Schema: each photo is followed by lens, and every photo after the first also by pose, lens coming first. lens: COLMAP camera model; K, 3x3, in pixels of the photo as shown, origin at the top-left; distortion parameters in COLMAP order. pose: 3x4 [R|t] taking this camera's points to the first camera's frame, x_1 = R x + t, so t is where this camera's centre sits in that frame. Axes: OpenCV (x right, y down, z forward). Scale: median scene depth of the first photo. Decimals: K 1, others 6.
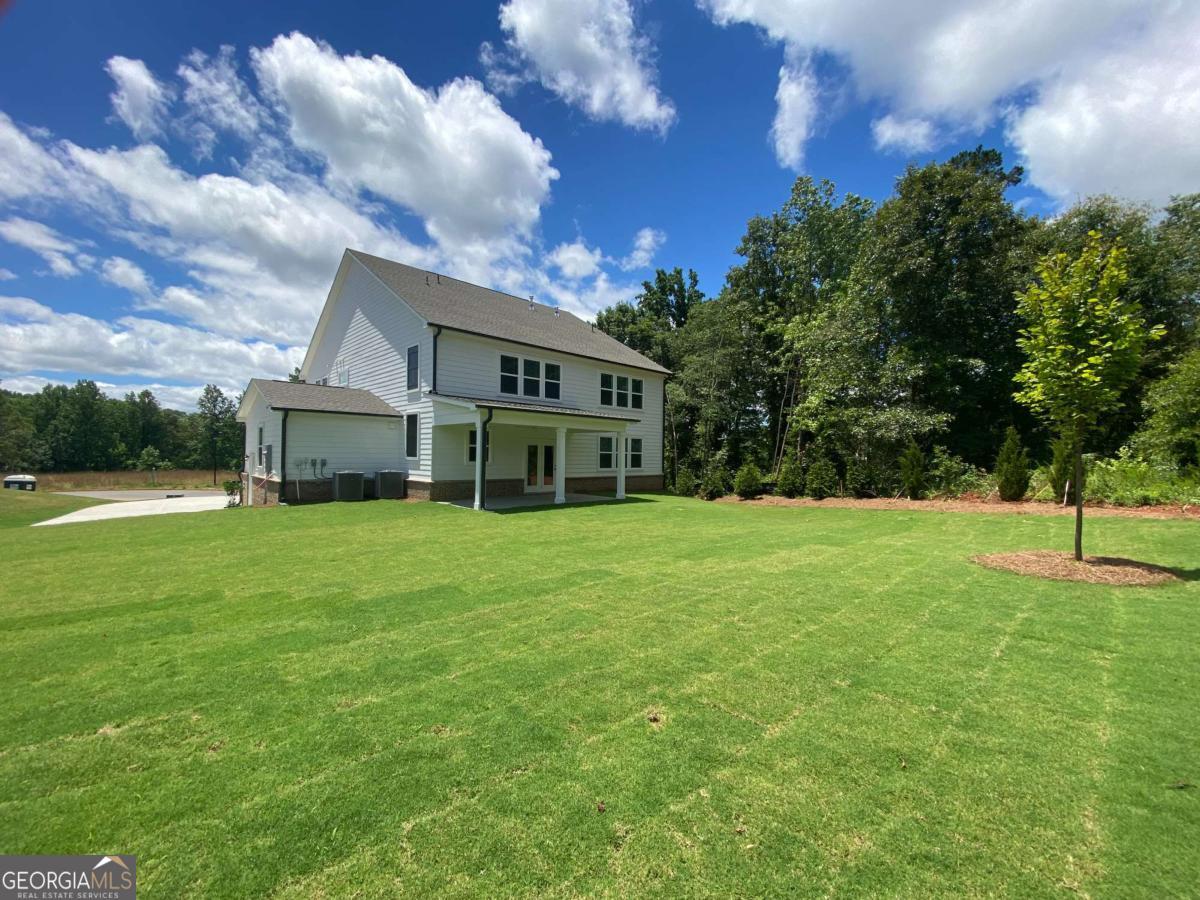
lens RADIAL K [[481.7, 0, 600.0], [0, 481.7, 450.0], [0, 0, 1]] dist [0.000223, 0.000005]
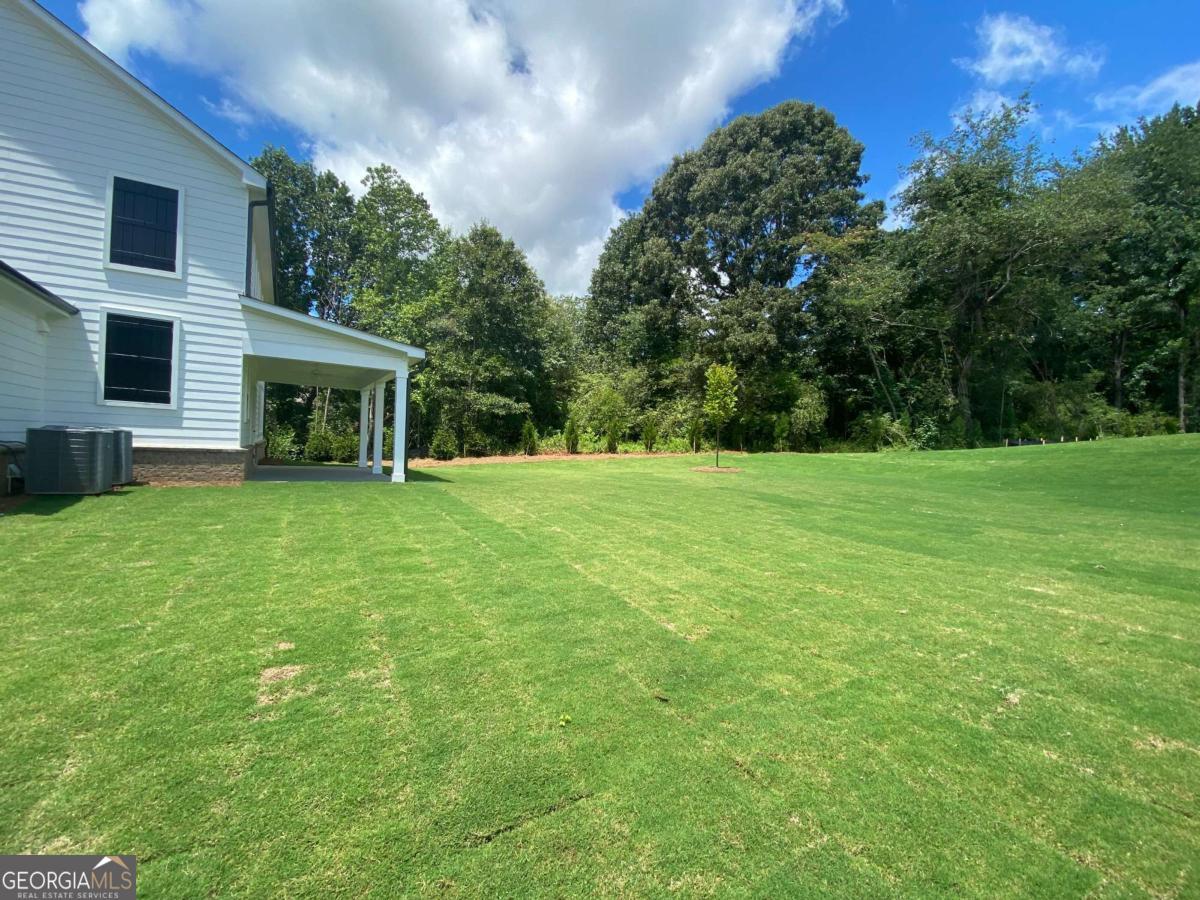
lens RADIAL K [[477.8, 0, 600.0], [0, 477.8, 450.0], [0, 0, 1]] dist [-0.000076, -0.000024]
pose [[0.189255, -0.016526, 0.981789, -0.810206], [-0.044490, 0.998687, 0.025386, 0.031773], [-0.980920, -0.048484, 0.188271, 0.439071]]
